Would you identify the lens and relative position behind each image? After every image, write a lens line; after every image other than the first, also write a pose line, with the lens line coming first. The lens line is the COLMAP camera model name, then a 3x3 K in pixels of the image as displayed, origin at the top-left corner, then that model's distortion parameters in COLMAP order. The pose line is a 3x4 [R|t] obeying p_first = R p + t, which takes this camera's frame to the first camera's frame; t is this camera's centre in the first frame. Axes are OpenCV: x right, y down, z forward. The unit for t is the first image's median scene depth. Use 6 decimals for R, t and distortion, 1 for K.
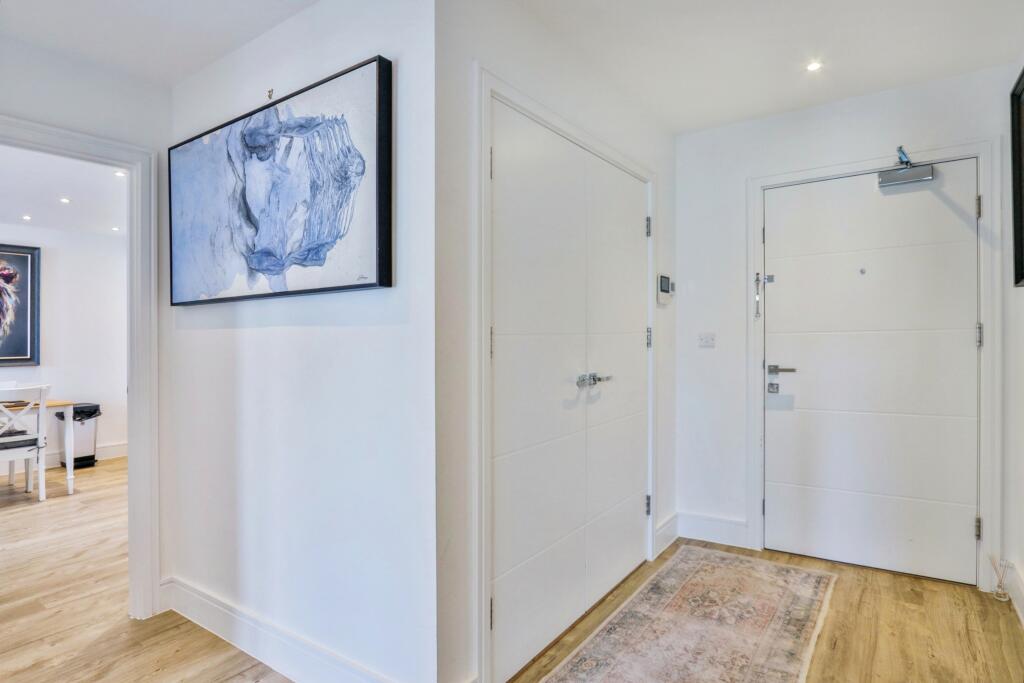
lens RADIAL K [[573.6, 0, 510.2], [0, 573.6, 336.3], [0, 0, 1]] dist [-0.001384, -0.000778]
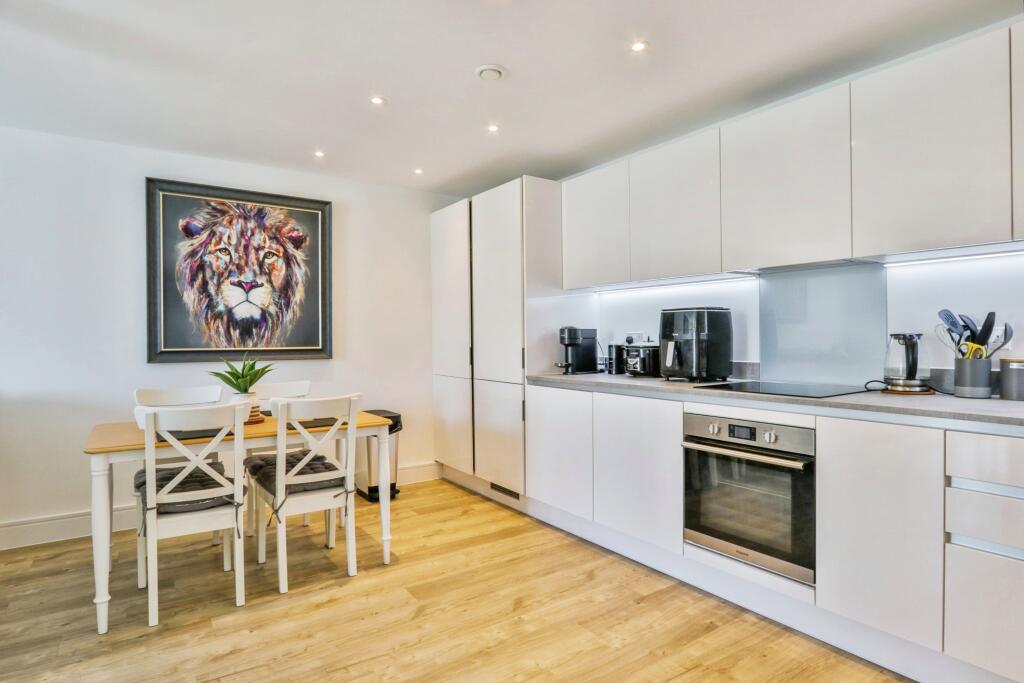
lens RADIAL K [[573.6, 0, 512.9], [0, 573.6, 342.3], [0, 0, 1]] dist [-0.001384, -0.000778]
pose [[0.944837, 0.007199, -0.327463, -0.362504], [-0.000956, 0.999815, 0.019221, 0.015138], [0.327540, -0.017848, 0.944669, 0.379668]]
